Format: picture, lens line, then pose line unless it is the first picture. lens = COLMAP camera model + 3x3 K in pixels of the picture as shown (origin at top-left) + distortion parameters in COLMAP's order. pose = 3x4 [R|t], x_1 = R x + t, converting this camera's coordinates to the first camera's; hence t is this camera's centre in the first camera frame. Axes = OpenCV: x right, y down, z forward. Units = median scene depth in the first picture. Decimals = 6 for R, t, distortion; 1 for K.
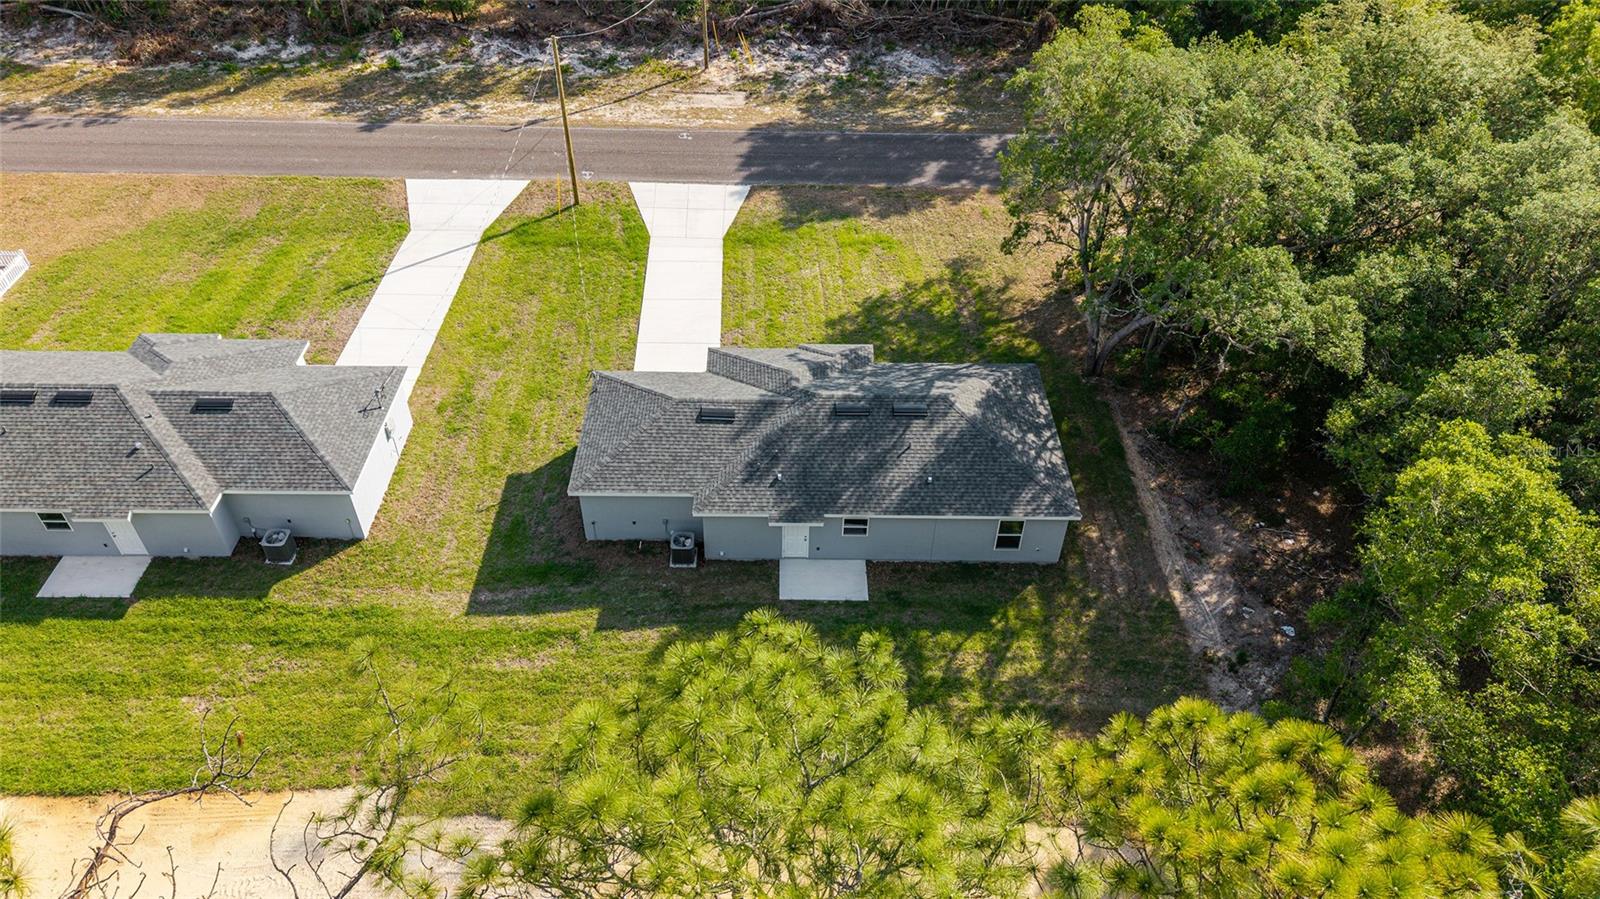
lens RADIAL K [[1068.1, 0, 797.2], [0, 1068.1, 457.7], [0, 0, 1]] dist [0.018909, -0.025319]
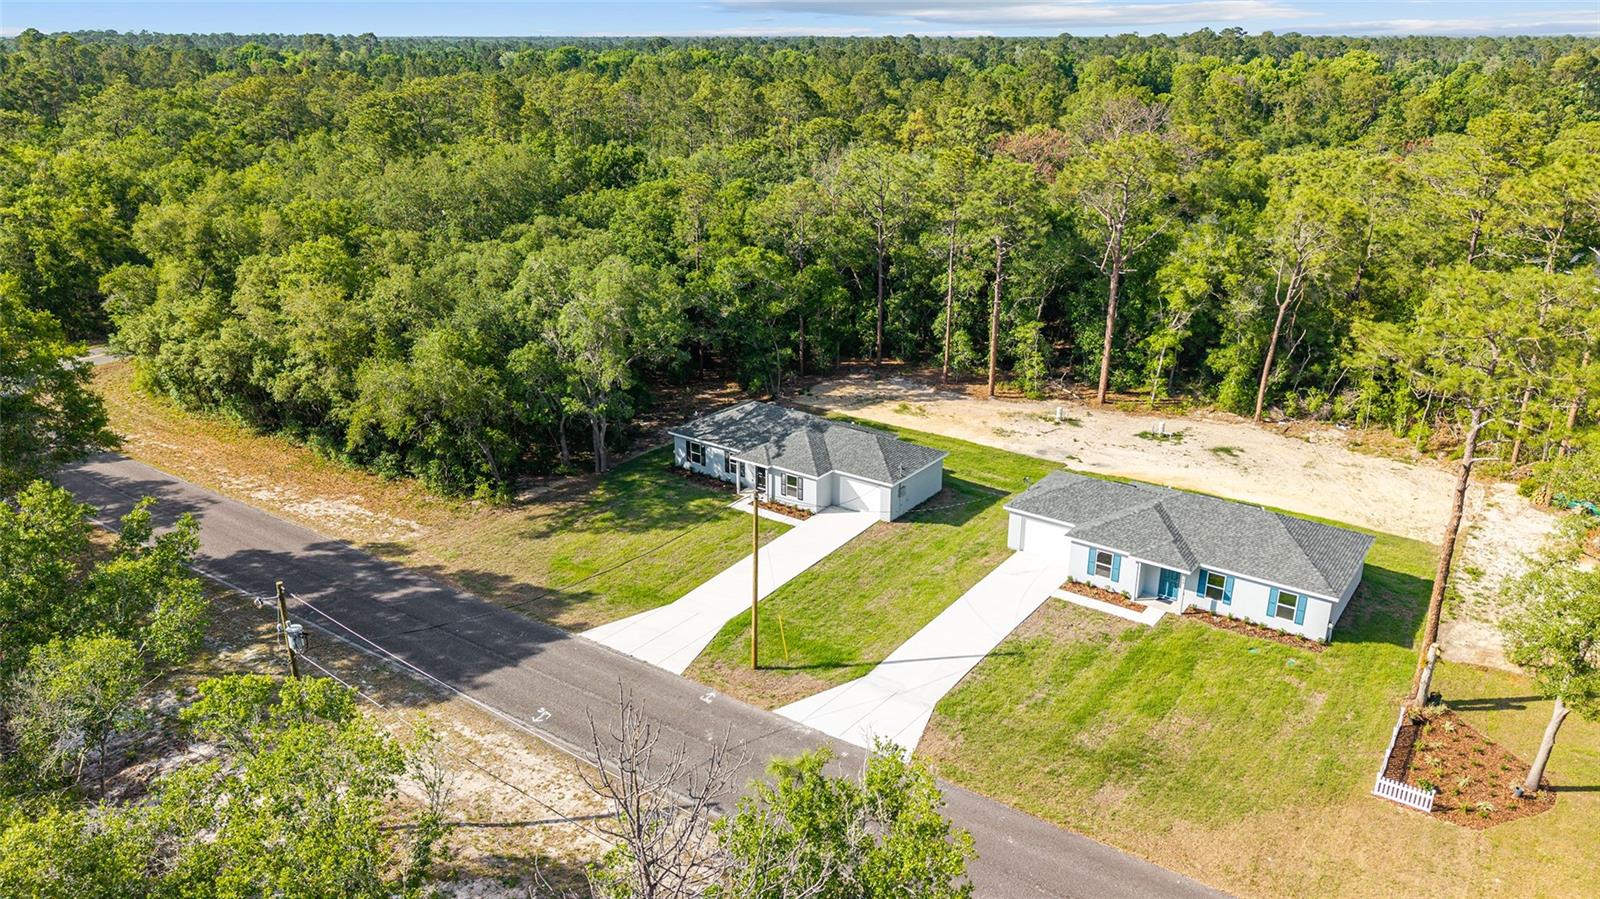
lens RADIAL K [[1123.1, 0, 800.0], [0, 1123.1, 449.5], [0, 0, 1]] dist [0.017424, -0.003650]
pose [[-0.809112, -0.222964, 0.543715, -0.715669], [0.372304, 0.521367, 0.767832, -1.050542], [-0.454674, 0.823689, -0.338833, 1.187307]]
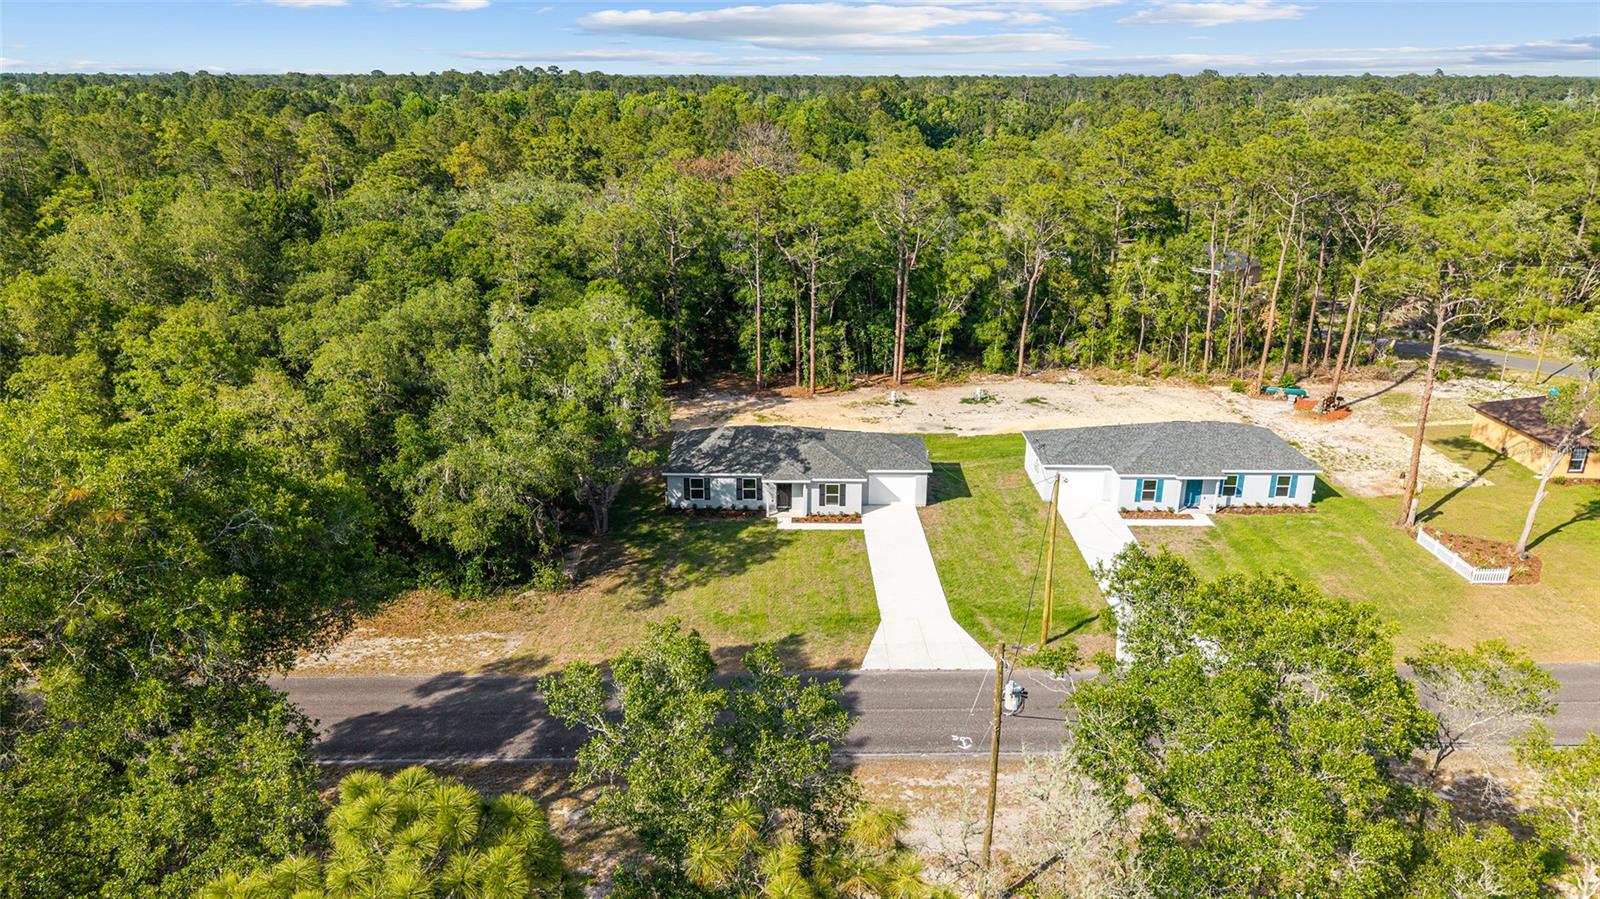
lens RADIAL K [[1068.1, 0, 797.2], [0, 1068.1, 457.7], [0, 0, 1]] dist [0.018909, -0.025319]
pose [[-0.999708, -0.023905, -0.003568, 0.009027], [-0.014895, 0.493088, 0.869852, -1.150203], [-0.019034, 0.869651, -0.493300, 1.365423]]
